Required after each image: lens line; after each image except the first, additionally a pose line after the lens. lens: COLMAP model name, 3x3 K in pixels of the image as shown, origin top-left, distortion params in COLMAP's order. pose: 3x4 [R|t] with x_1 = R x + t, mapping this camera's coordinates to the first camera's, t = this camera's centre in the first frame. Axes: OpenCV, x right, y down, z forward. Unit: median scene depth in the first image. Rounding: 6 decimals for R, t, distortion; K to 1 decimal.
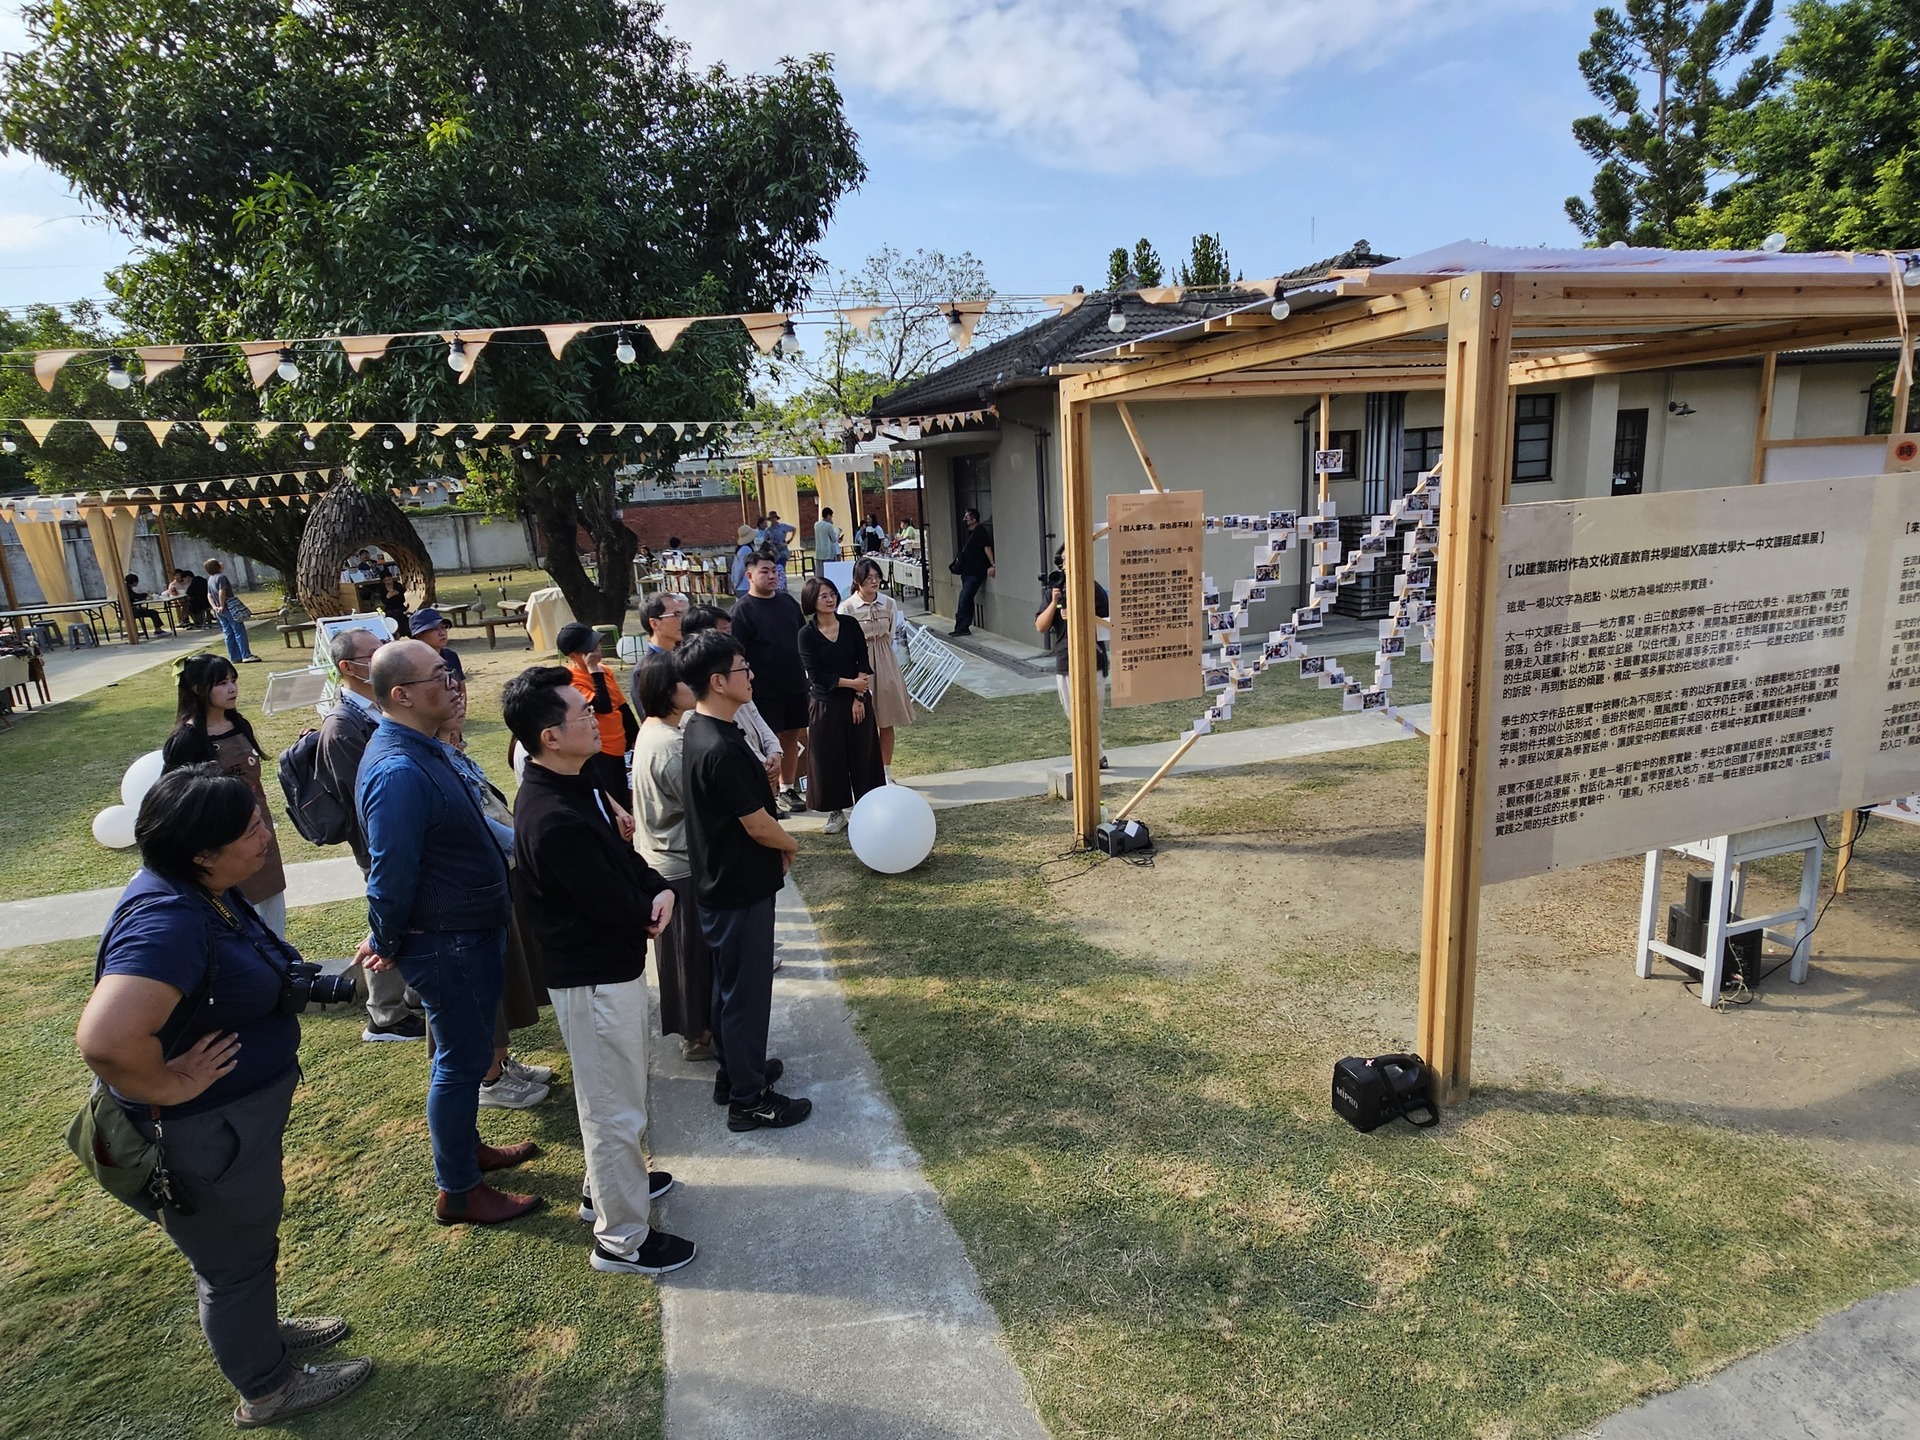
lens RADIAL K [[1078.8, 0, 966.8], [0, 1078.8, 722.6], [0, 0, 1]] dist [0.001299, 0.000093]
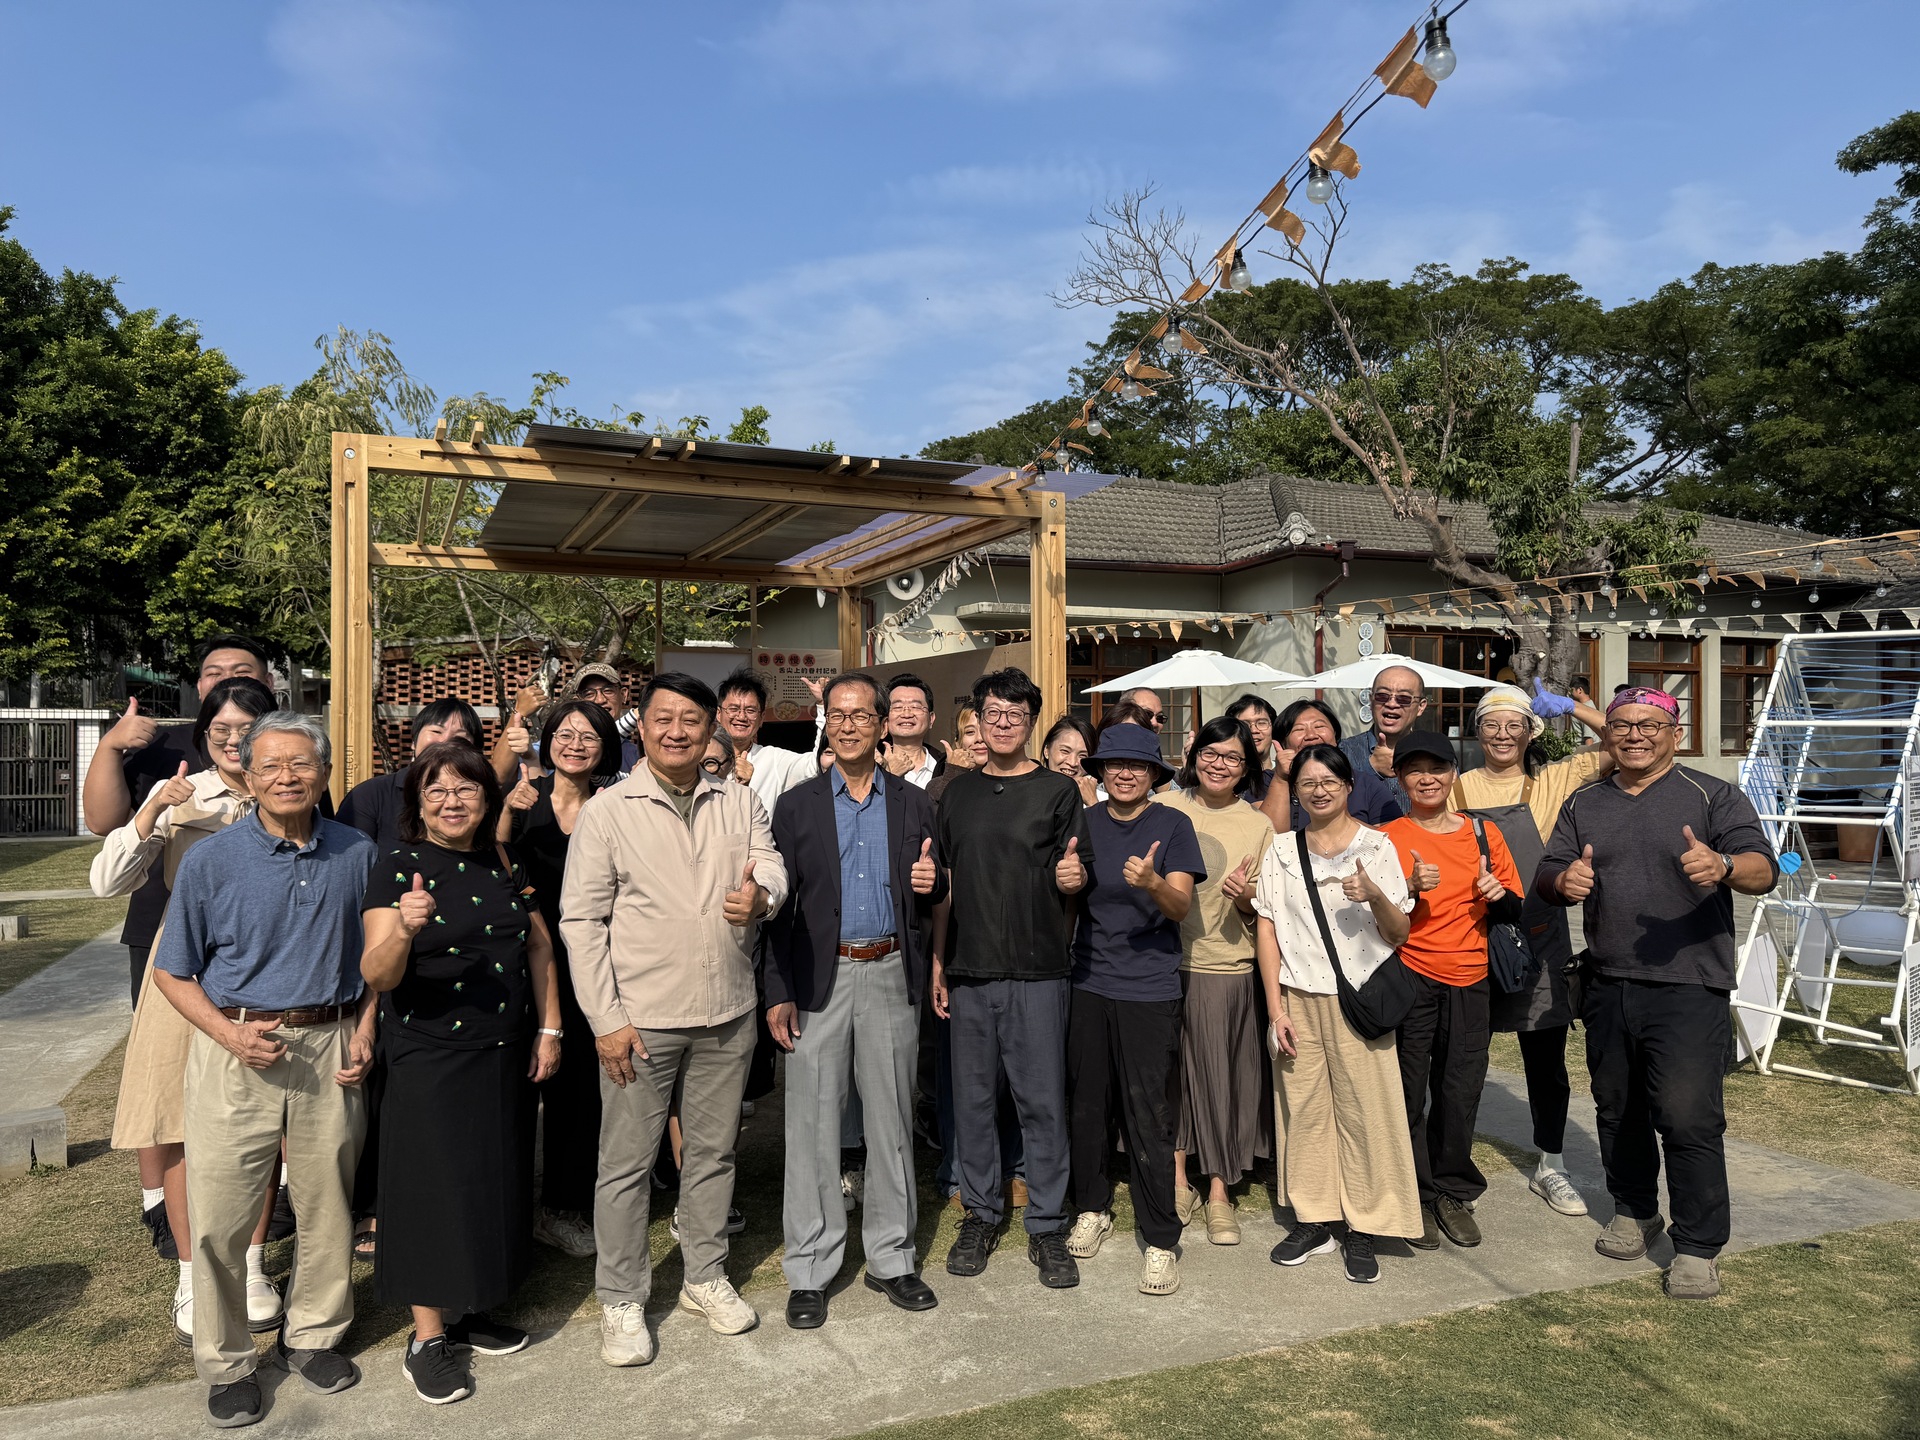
lens RADIAL K [[1352.9, 0, 957.9], [0, 1352.9, 731.4], [0, 0, 1]] dist [0.088905, -0.118240]
pose [[-0.079204, 0.067218, 0.994590, -0.871950], [0.226491, 0.972844, -0.047712, -0.007688], [-0.970787, 0.221487, -0.092277, 0.829774]]
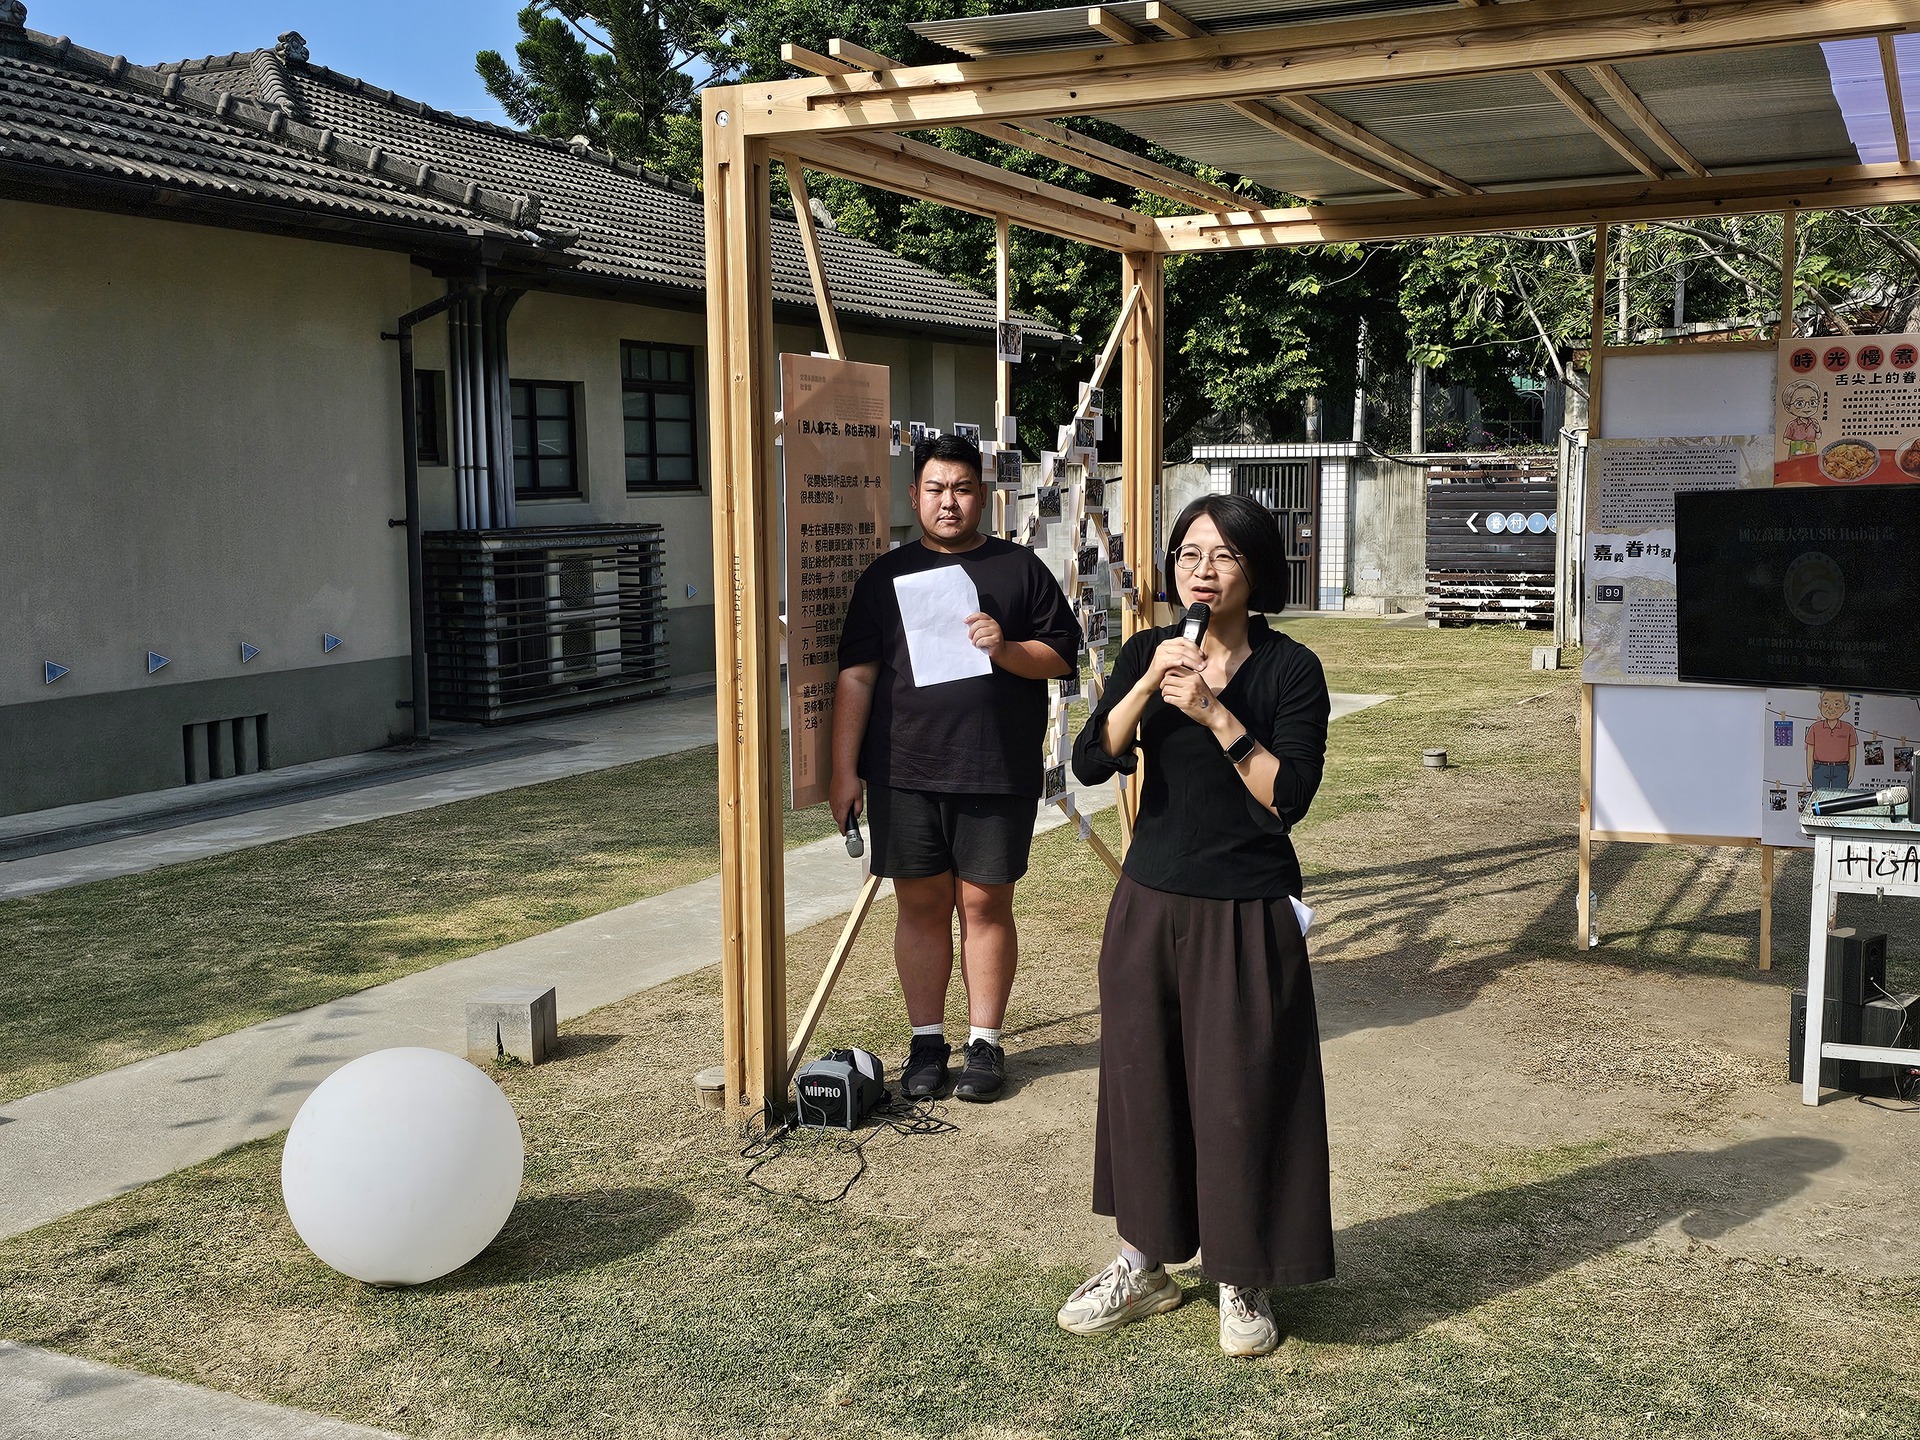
lens RADIAL K [[2046.6, 0, 967.6], [0, 2046.6, 743.2], [0, 0, 1]] dist [0.072292, -0.032966]
pose [[0.690509, -0.040537, 0.722187, -0.530270], [0.130279, 0.989070, -0.069047, 0.033094], [-0.711495, 0.141763, 0.688243, 0.404640]]
